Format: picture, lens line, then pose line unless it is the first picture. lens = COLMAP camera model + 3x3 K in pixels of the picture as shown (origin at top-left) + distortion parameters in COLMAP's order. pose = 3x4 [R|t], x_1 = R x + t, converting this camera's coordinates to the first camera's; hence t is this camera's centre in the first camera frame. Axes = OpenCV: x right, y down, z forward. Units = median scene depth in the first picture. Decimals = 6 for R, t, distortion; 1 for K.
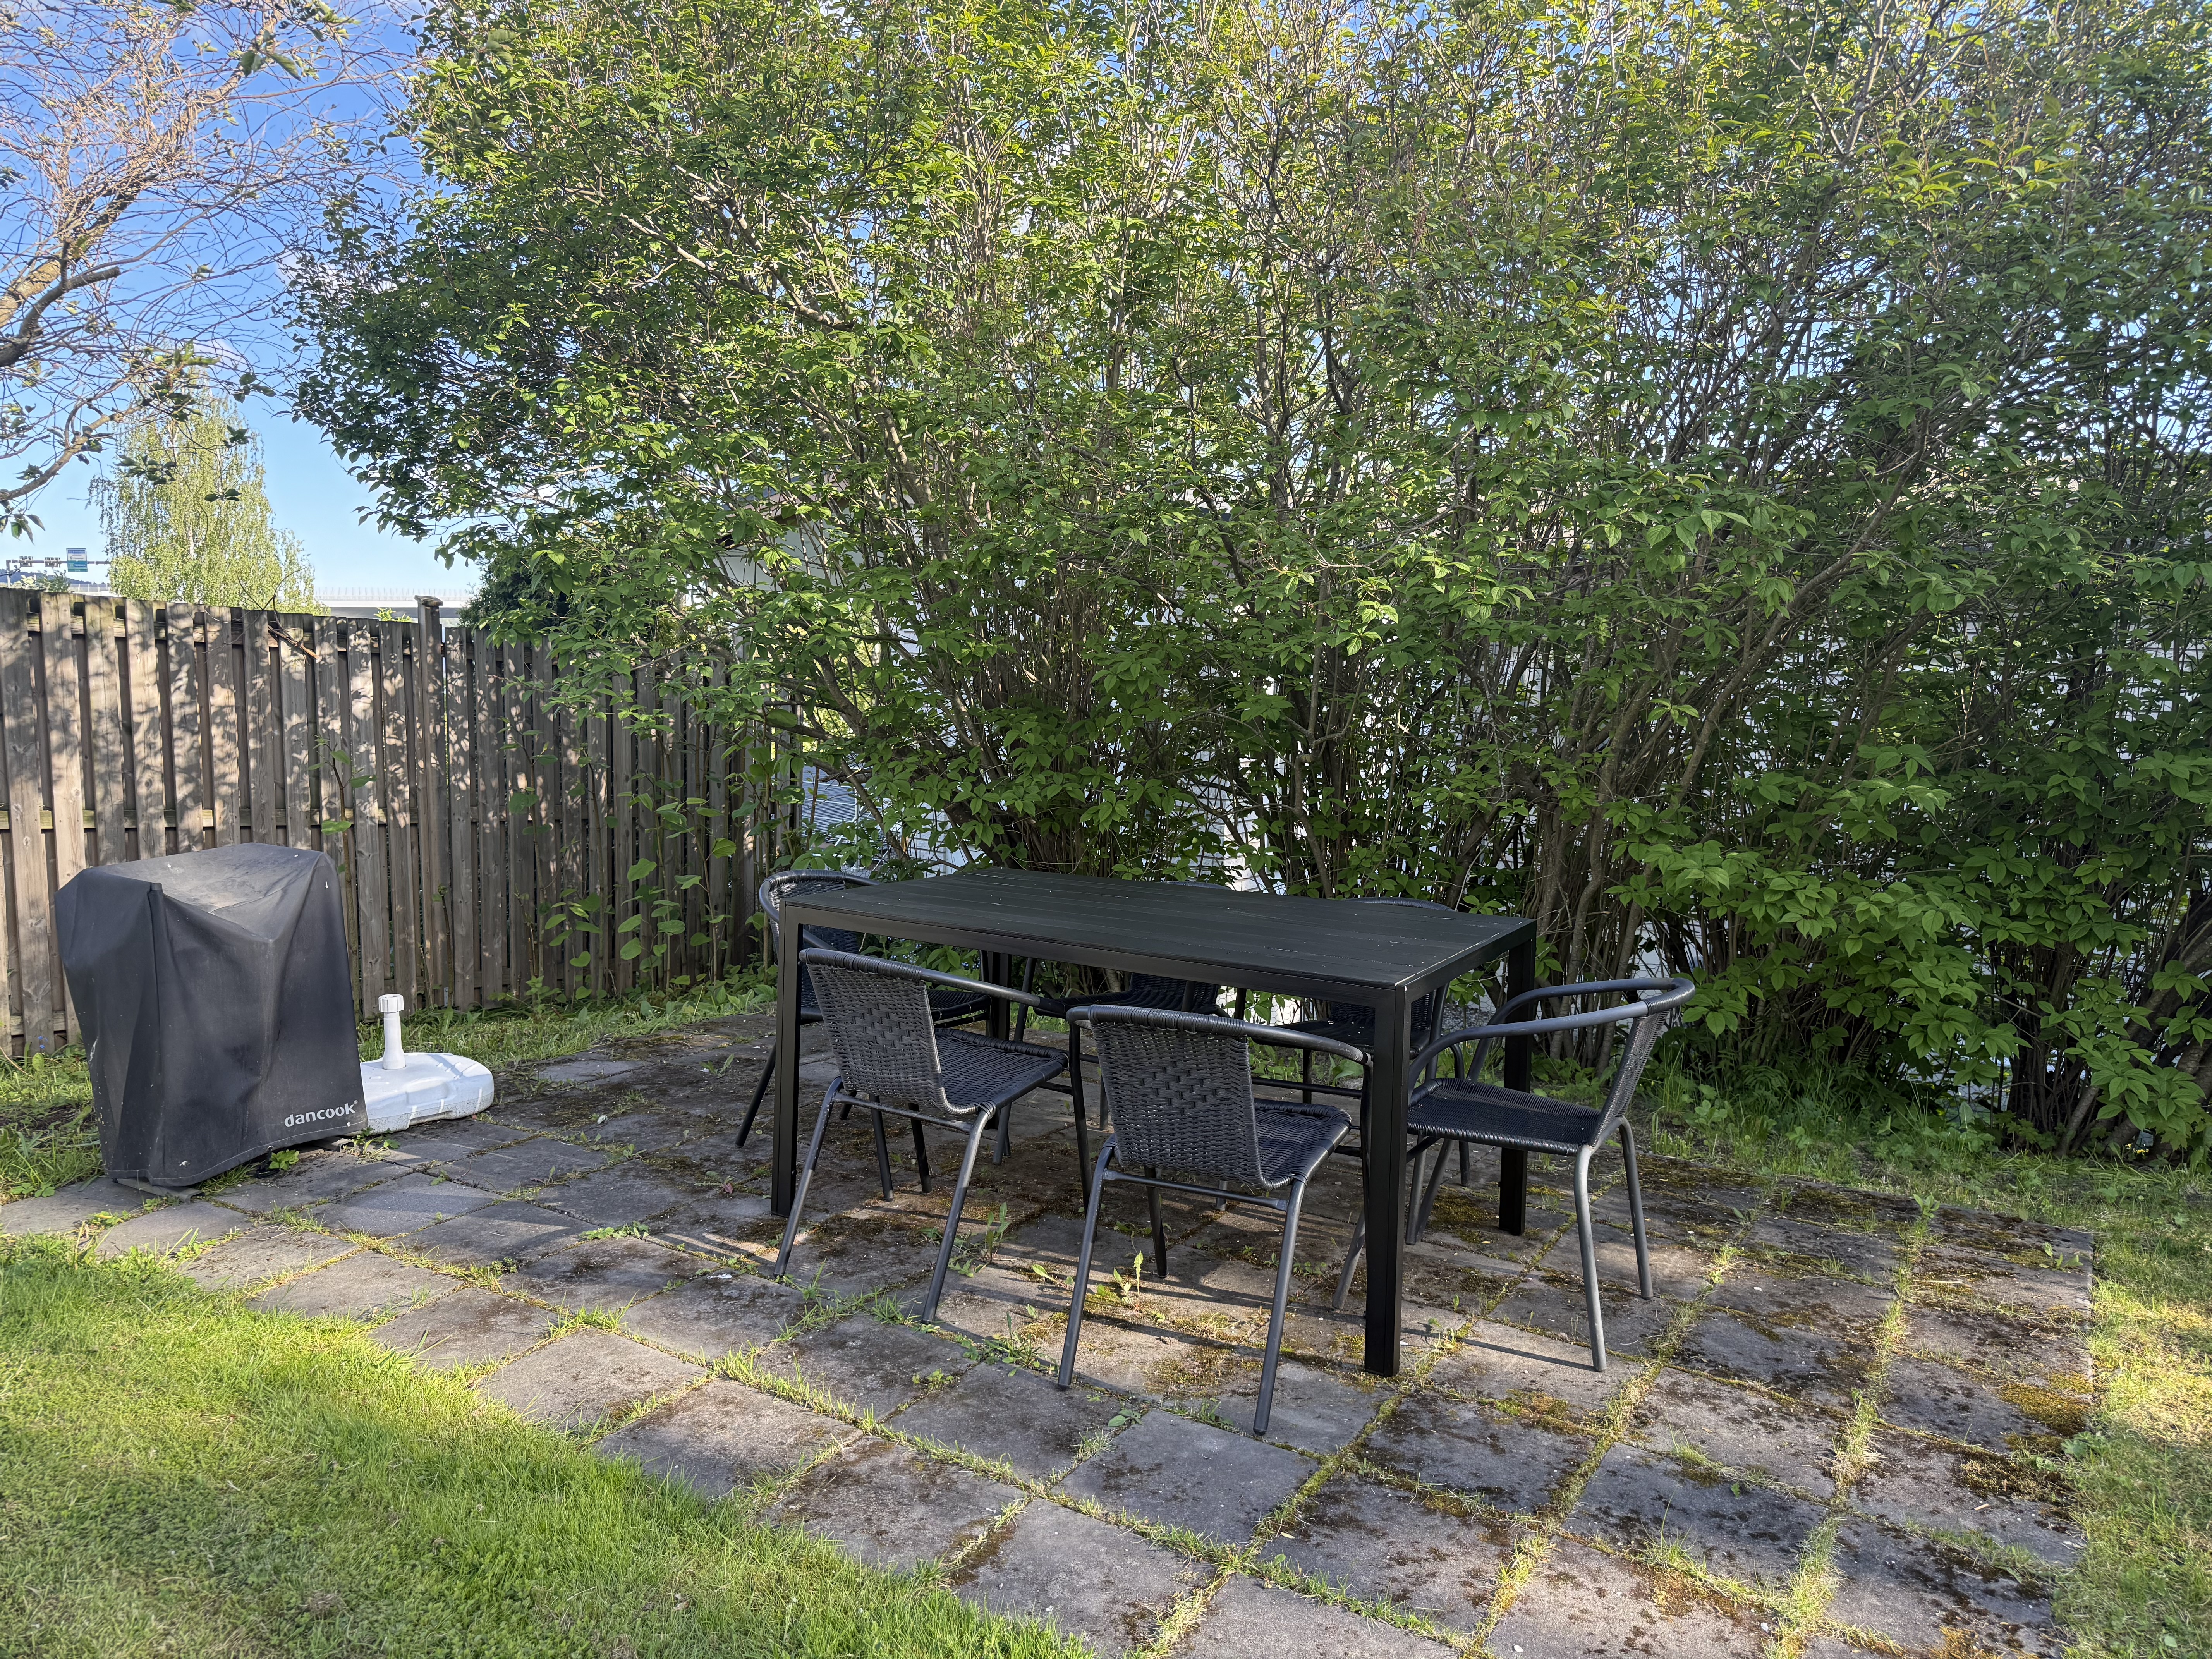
lens RADIAL K [[1568.7, 0, 1104.6], [0, 1568.7, 831.8], [0, 0, 1]] dist [0.048647, -0.053924]
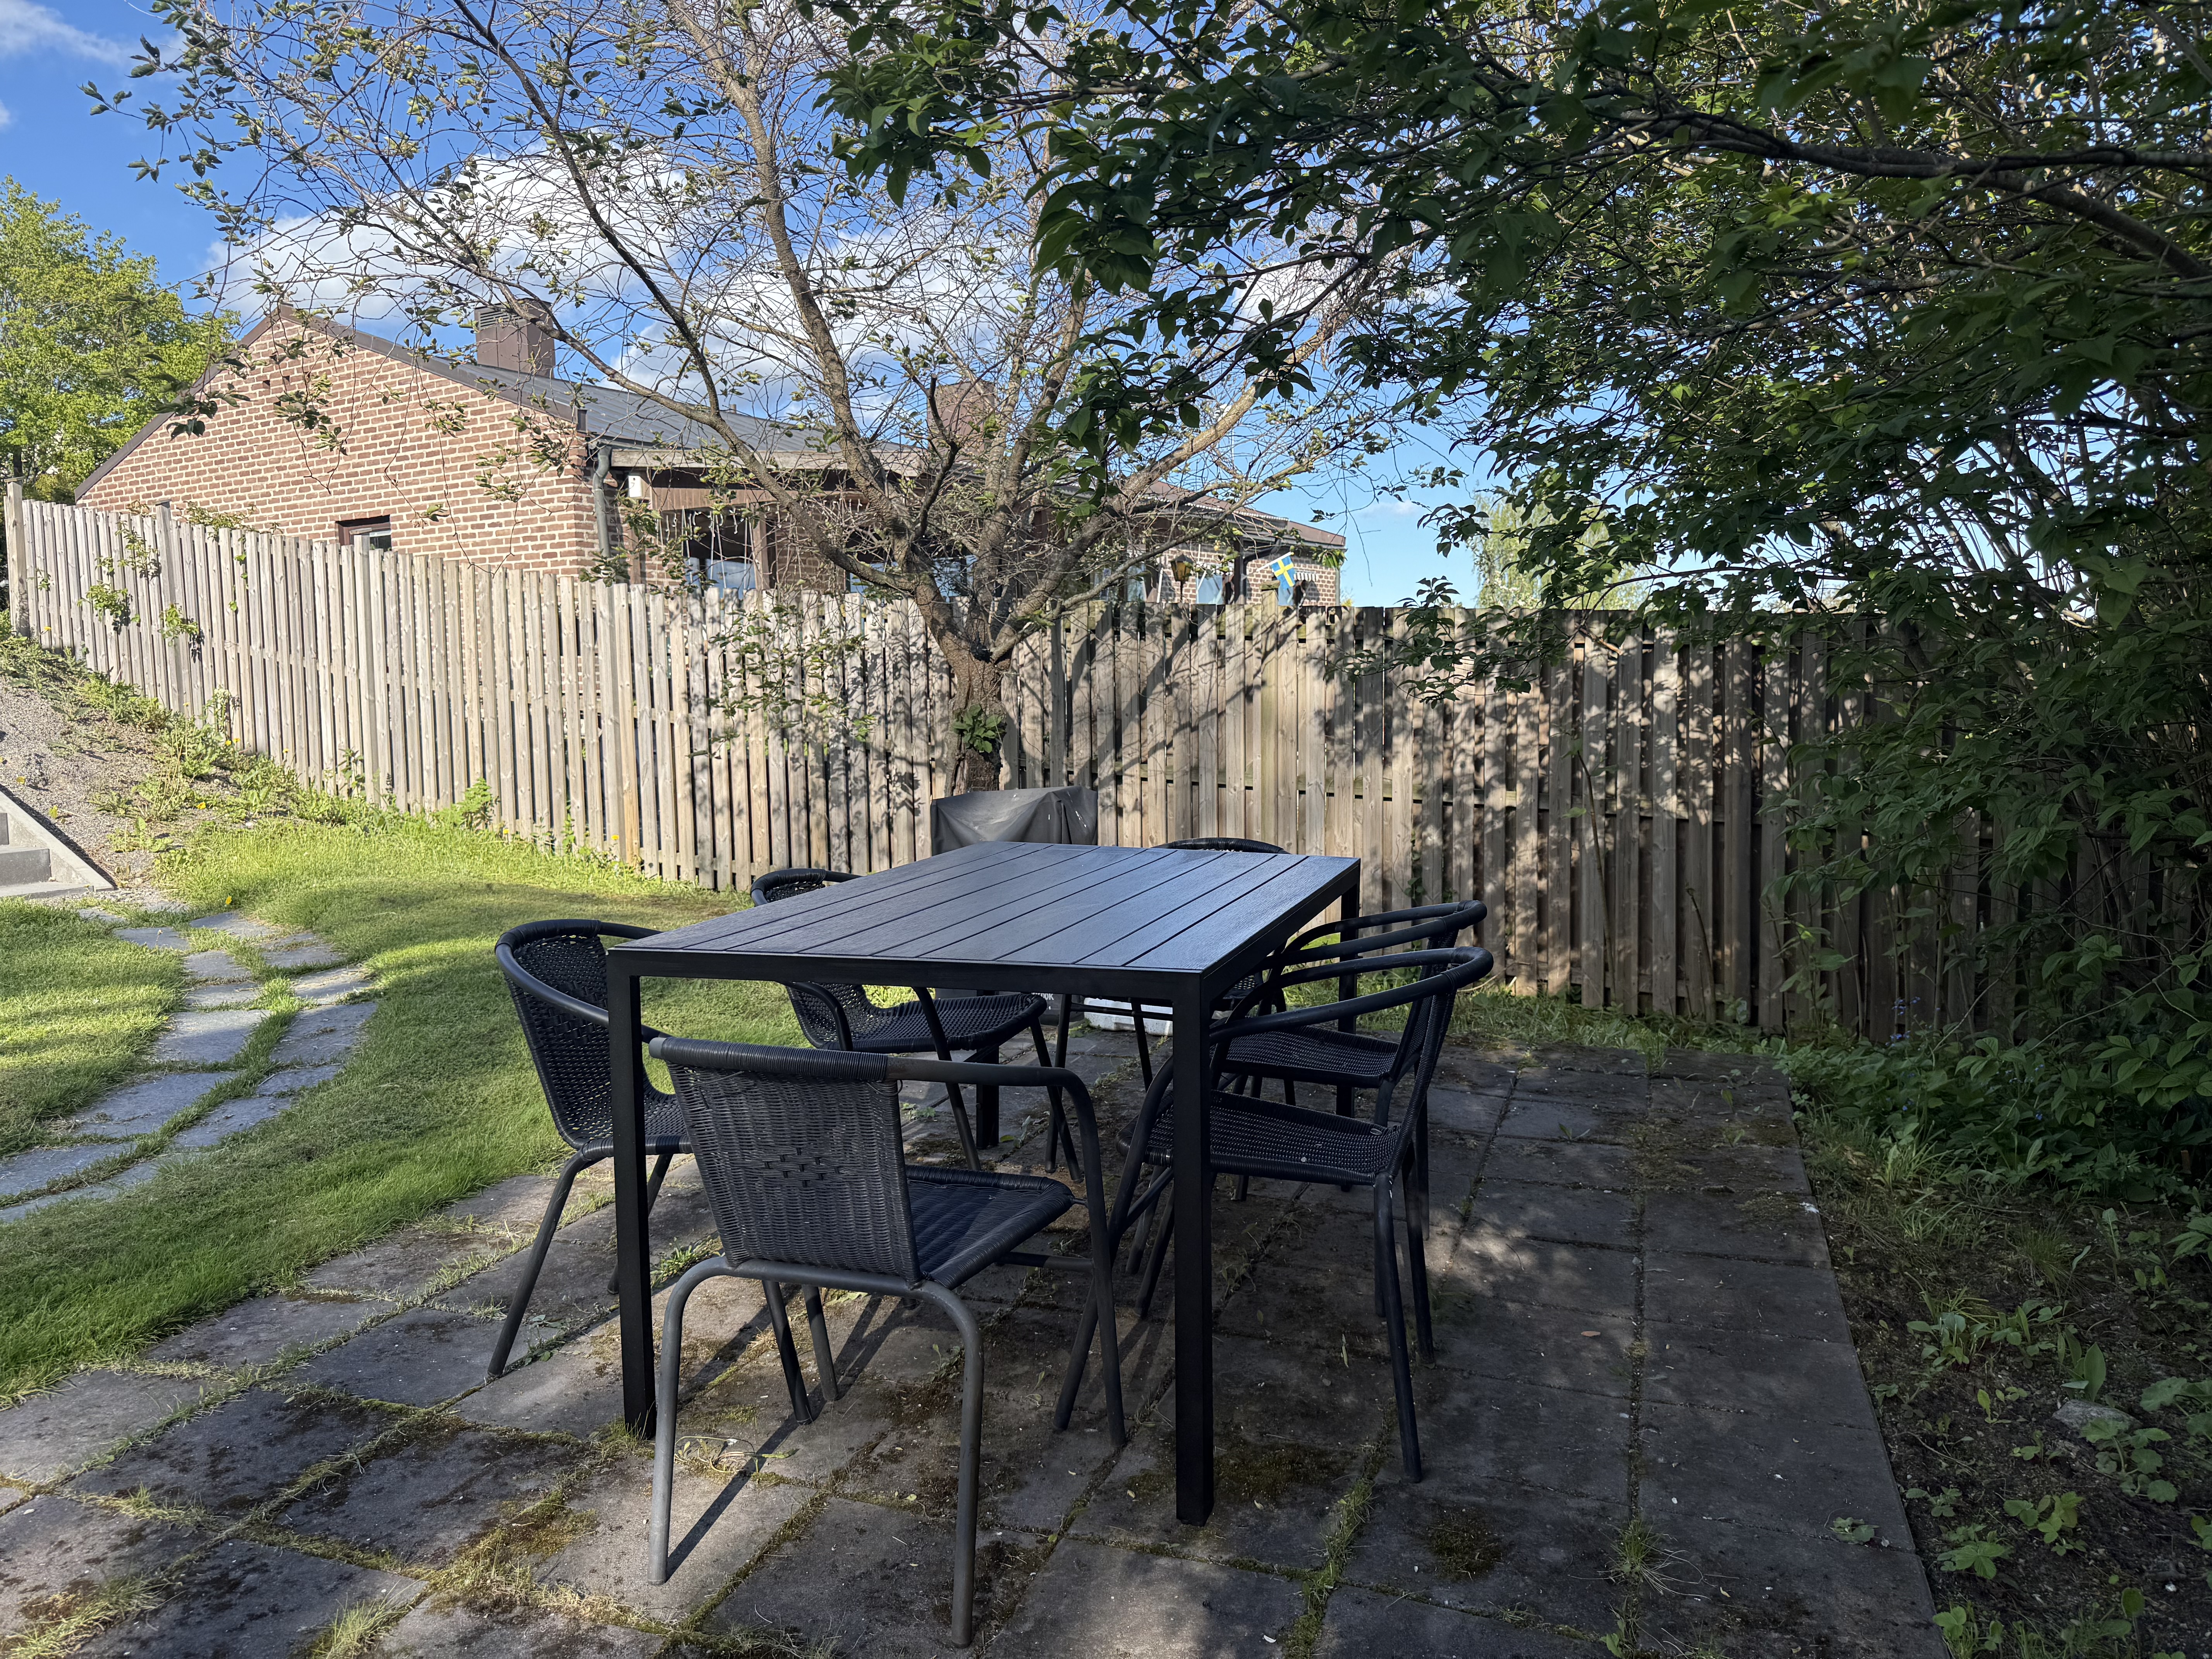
lens RADIAL K [[1568.7, 0, 1104.3], [0, 1568.7, 826.1], [0, 0, 1]] dist [0.048647, -0.053924]
pose [[0.161953, 0.058391, -0.985069, 0.471670], [-0.093004, 0.994708, 0.043672, -0.010485], [0.982406, 0.084543, 0.166526, 0.512208]]
